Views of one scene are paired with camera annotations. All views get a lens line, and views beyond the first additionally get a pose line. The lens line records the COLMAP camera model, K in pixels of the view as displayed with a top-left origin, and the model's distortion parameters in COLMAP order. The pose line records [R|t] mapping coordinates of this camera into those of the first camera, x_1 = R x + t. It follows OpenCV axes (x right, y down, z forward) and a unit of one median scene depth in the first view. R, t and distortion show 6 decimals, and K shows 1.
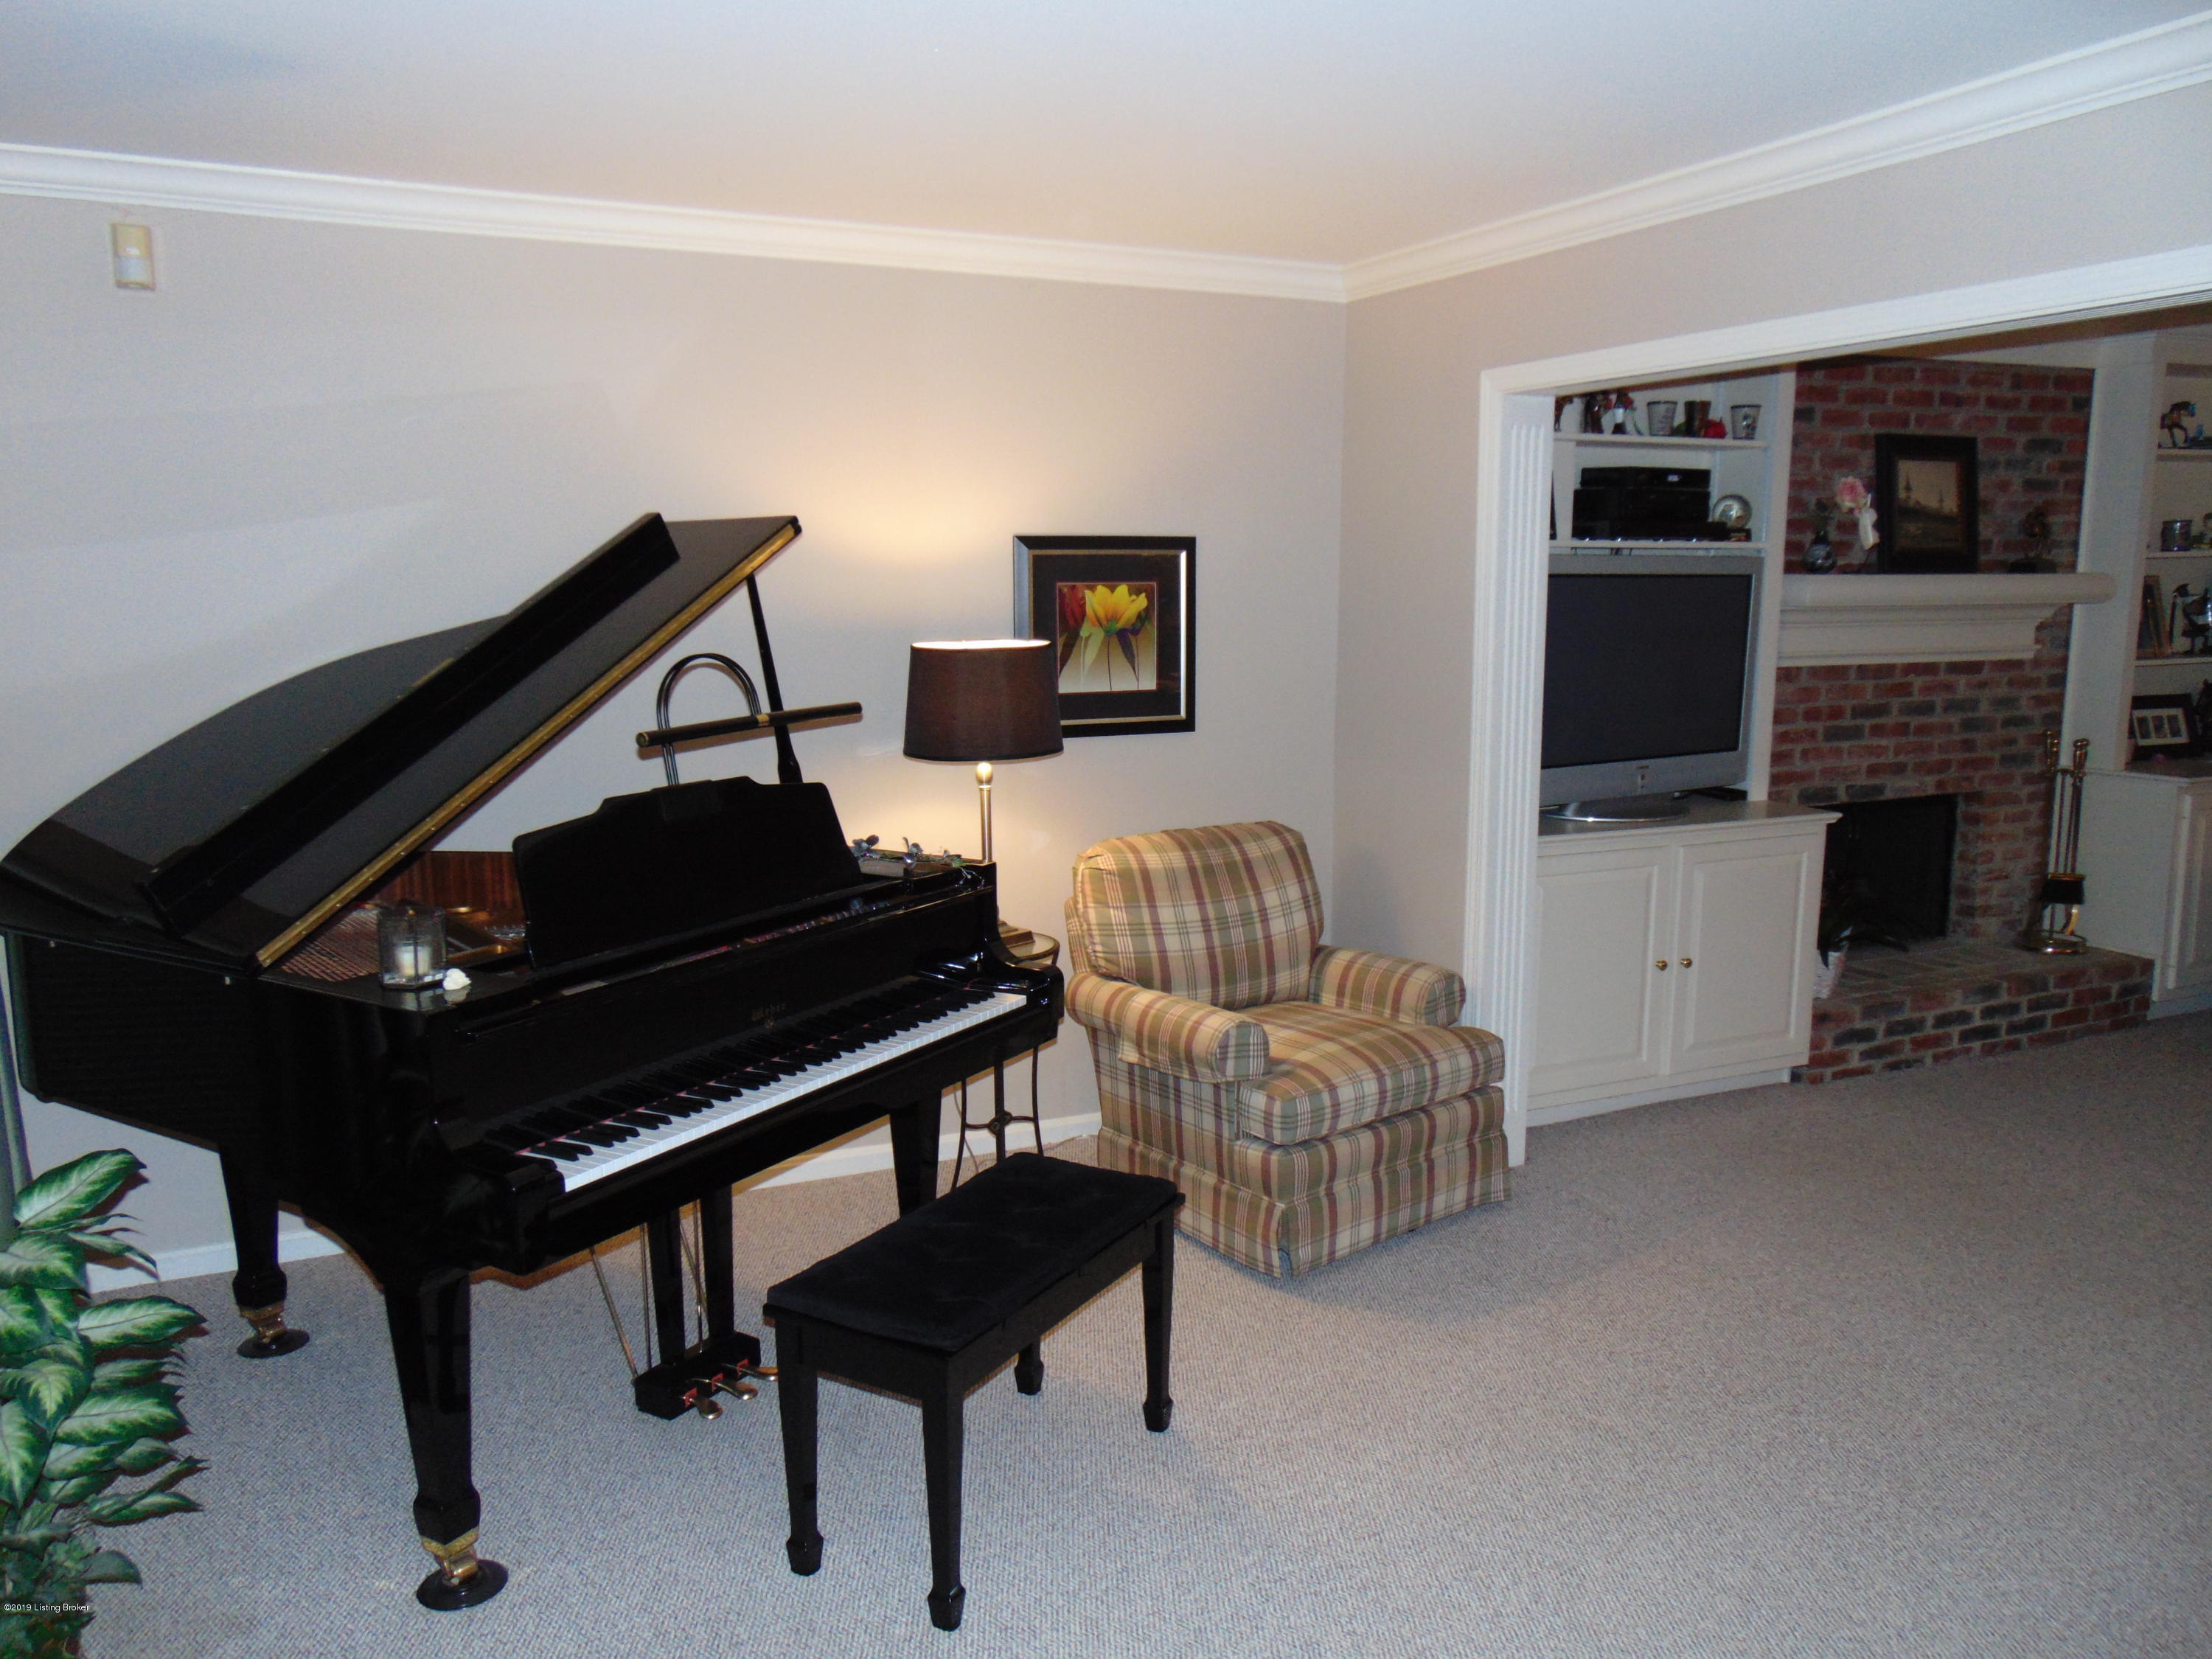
lens RADIAL K [[1670.5, 0, 1106.0], [0, 1670.5, 829.5], [0, 0, 1]] dist [-0.021911, 0.067291]
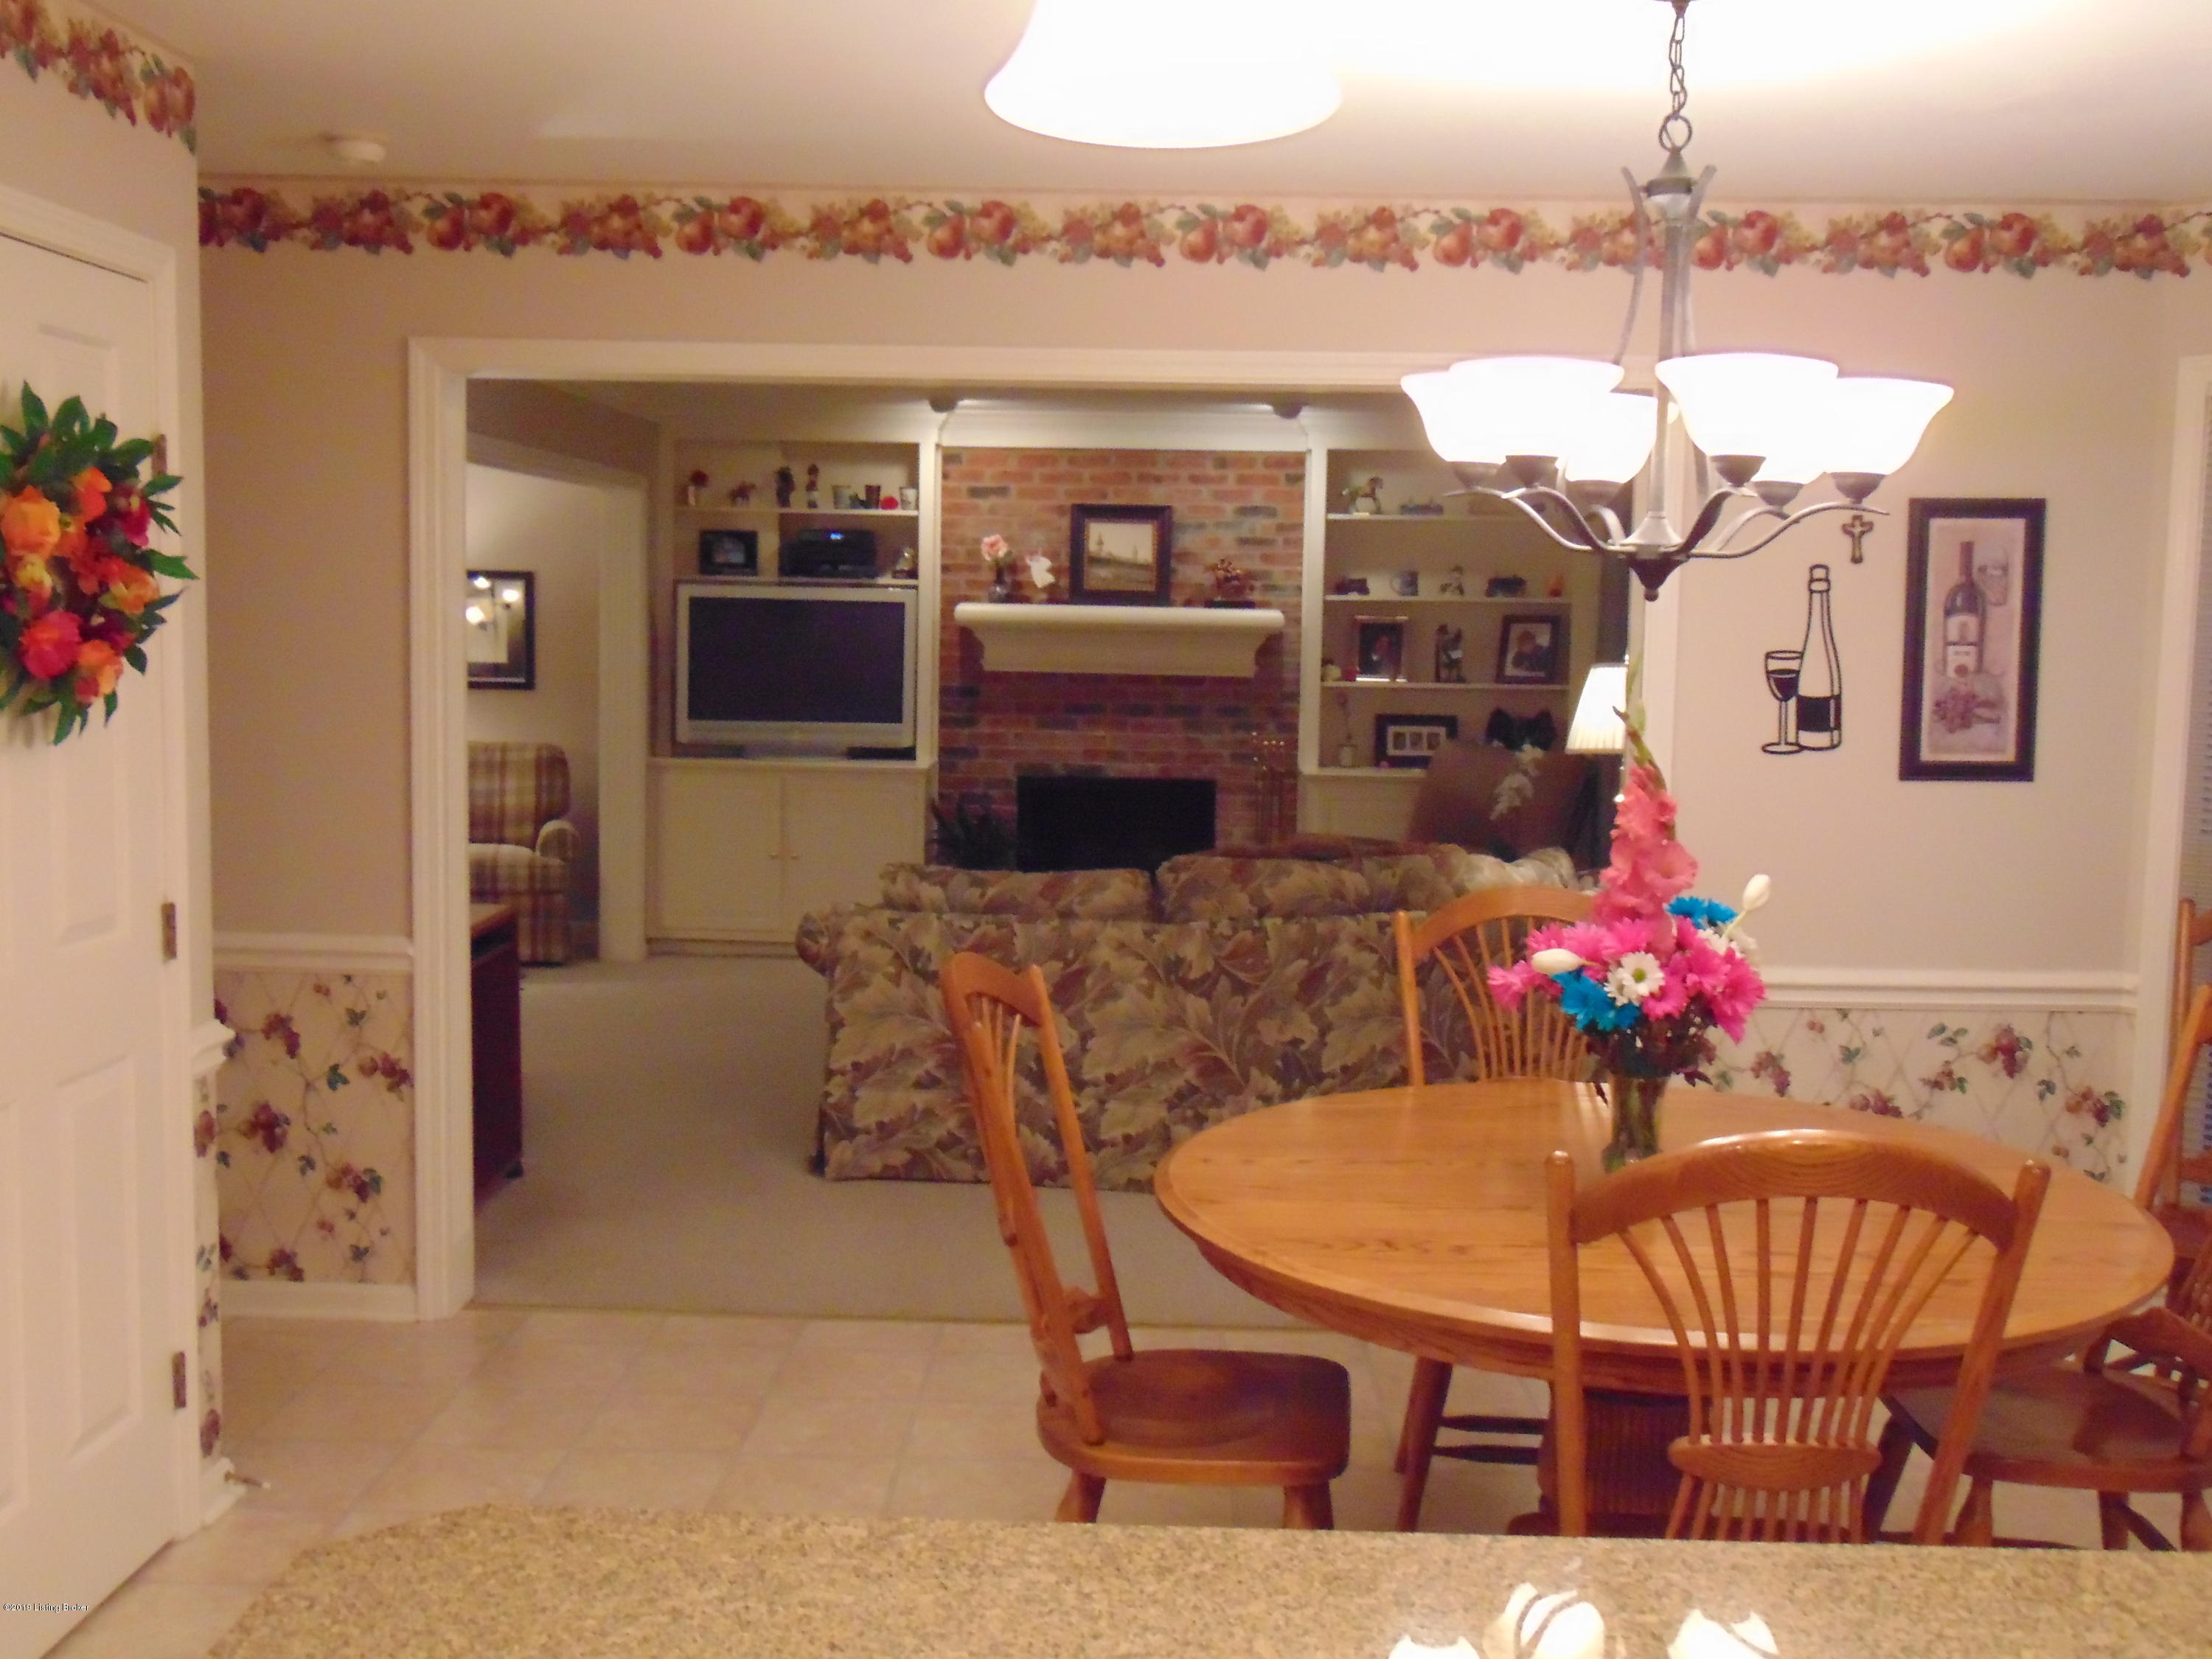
lens RADIAL K [[2254.5, 0, 1106.0], [0, 2254.5, 829.5], [0, 0, 1]] dist [-0.022281, -0.001091]
pose [[0.902130, 0.062362, -0.426934, 1.239926], [-0.087223, 0.995429, -0.038905, 0.092265], [0.422556, 0.072336, 0.903446, -0.604293]]
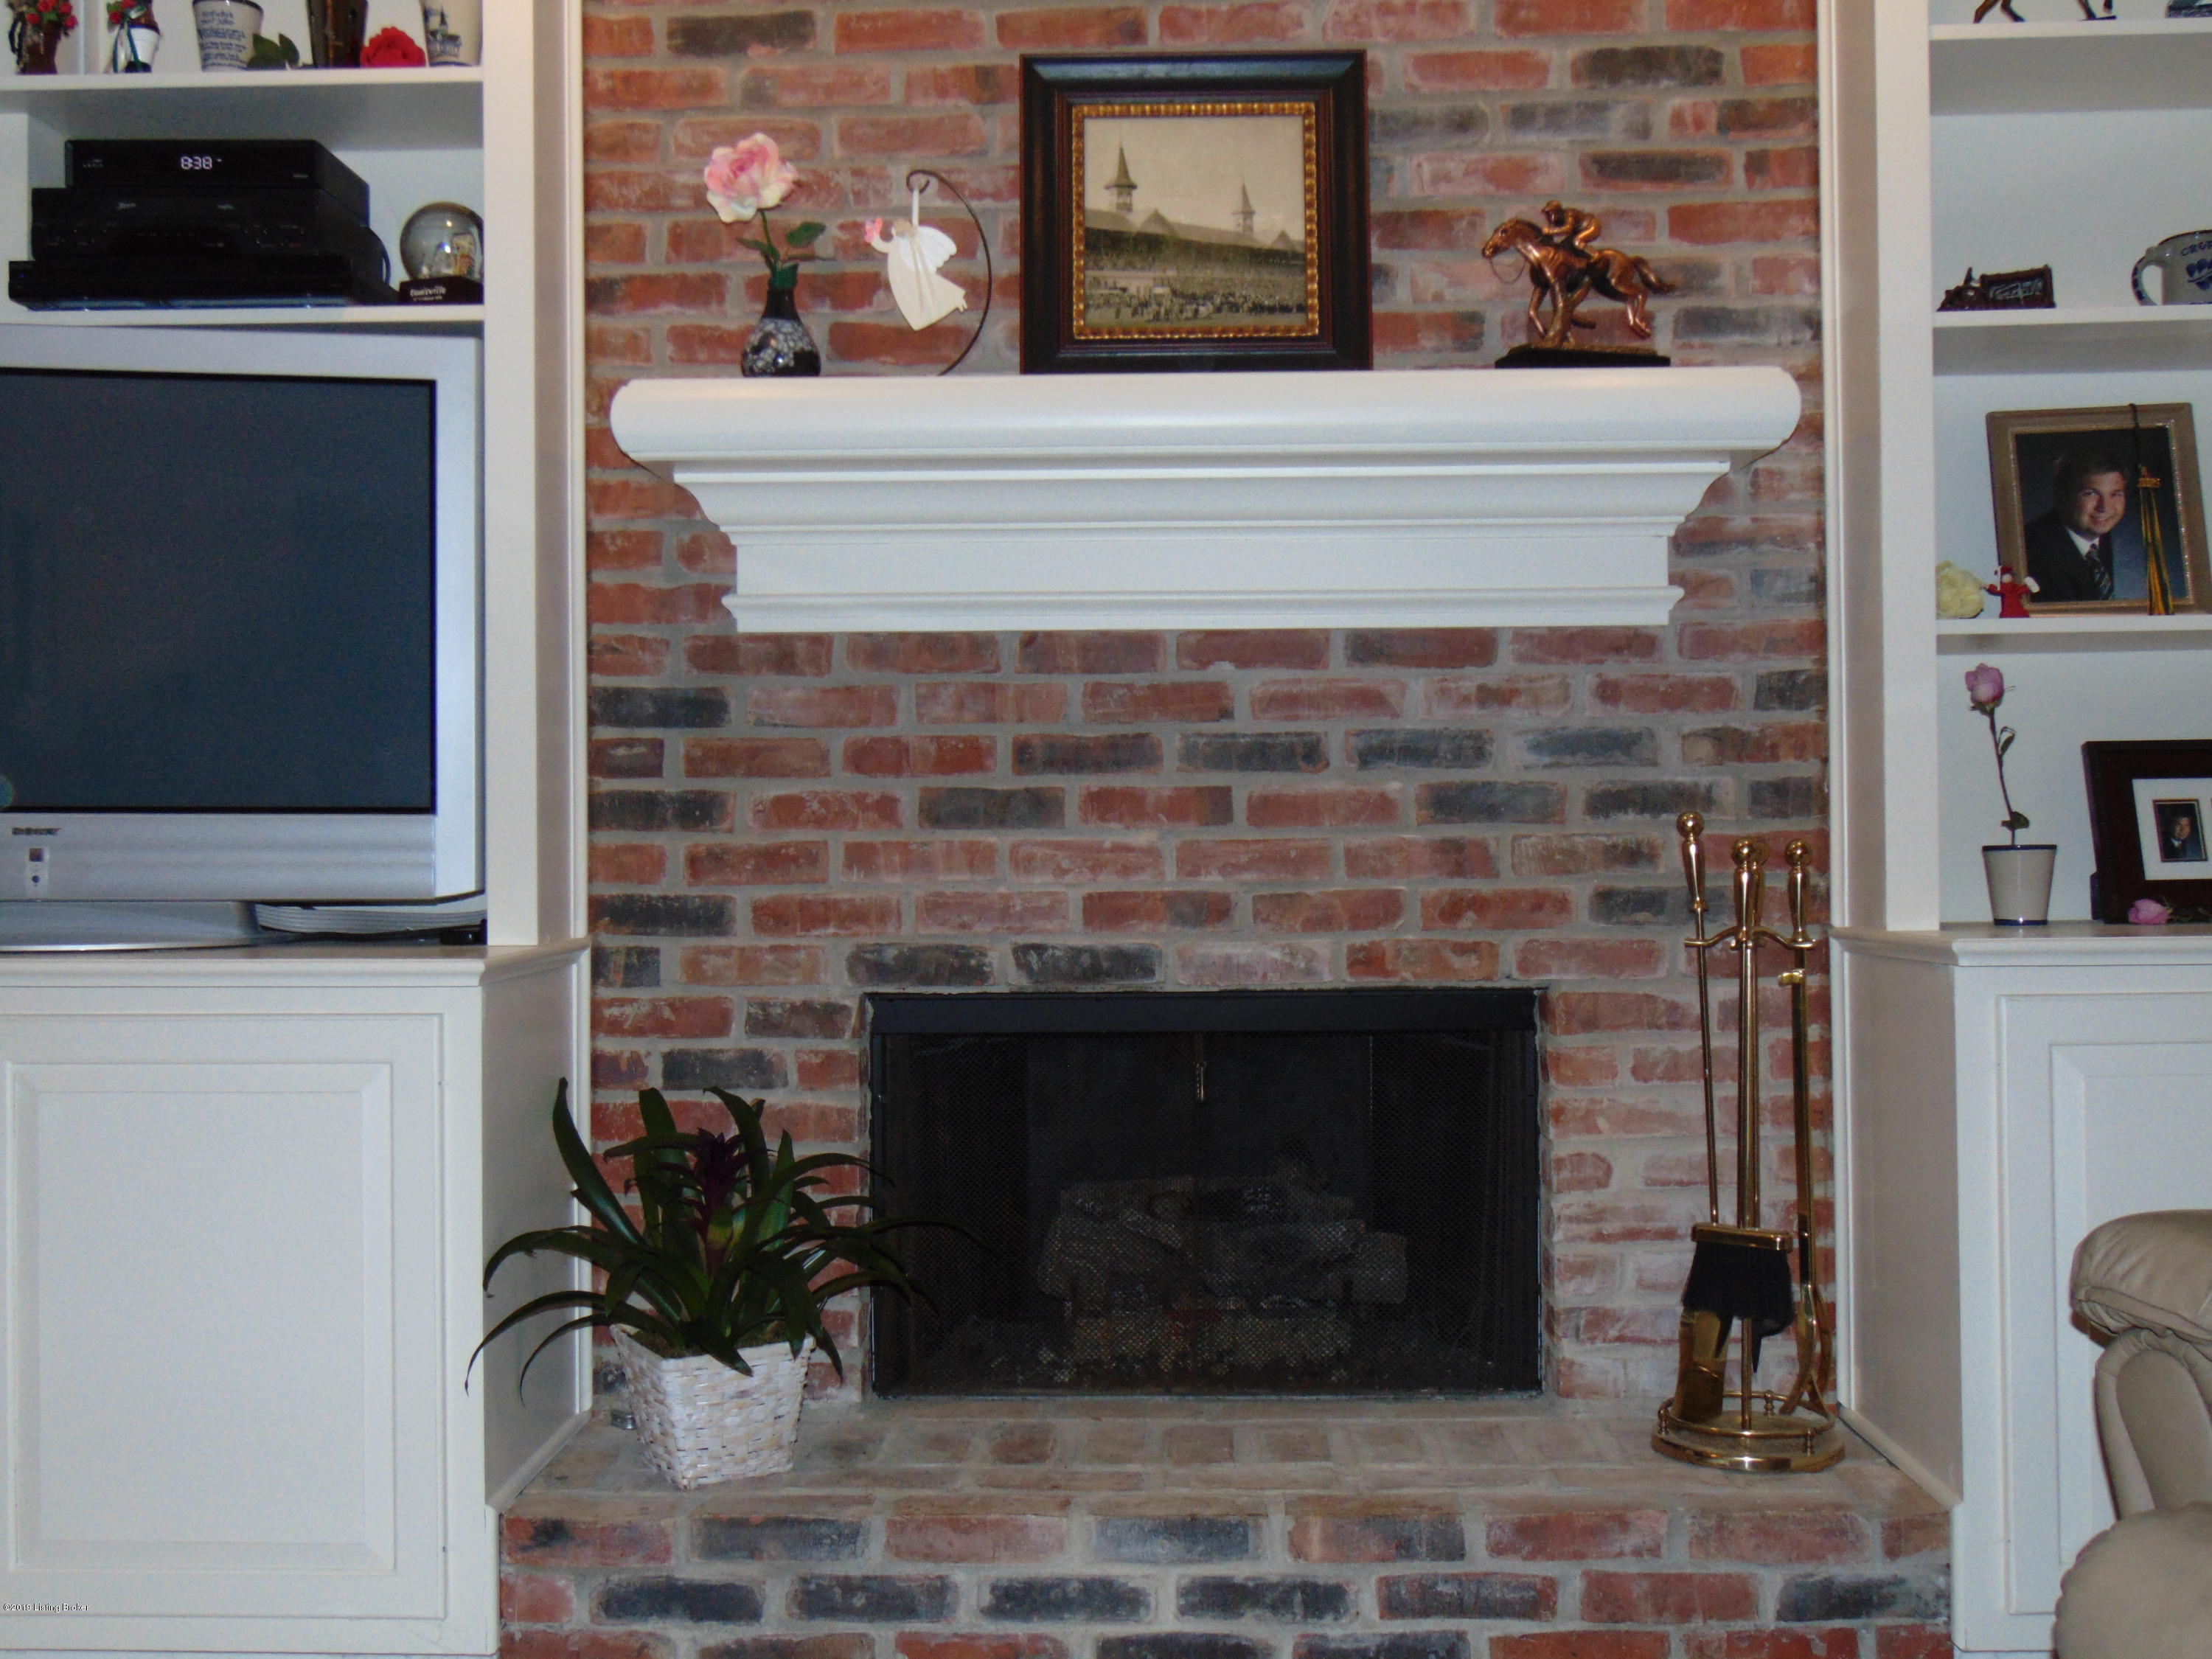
lens RADIAL K [[2254.5, 0, 1106.0], [0, 2254.5, 829.5], [0, 0, 1]] dist [-0.022281, -0.001091]
pose [[0.890511, -0.010396, -0.454844, 0.697144], [-0.063894, 0.986973, -0.147652, 0.023026], [0.450454, 0.160547, 0.878246, 0.542435]]
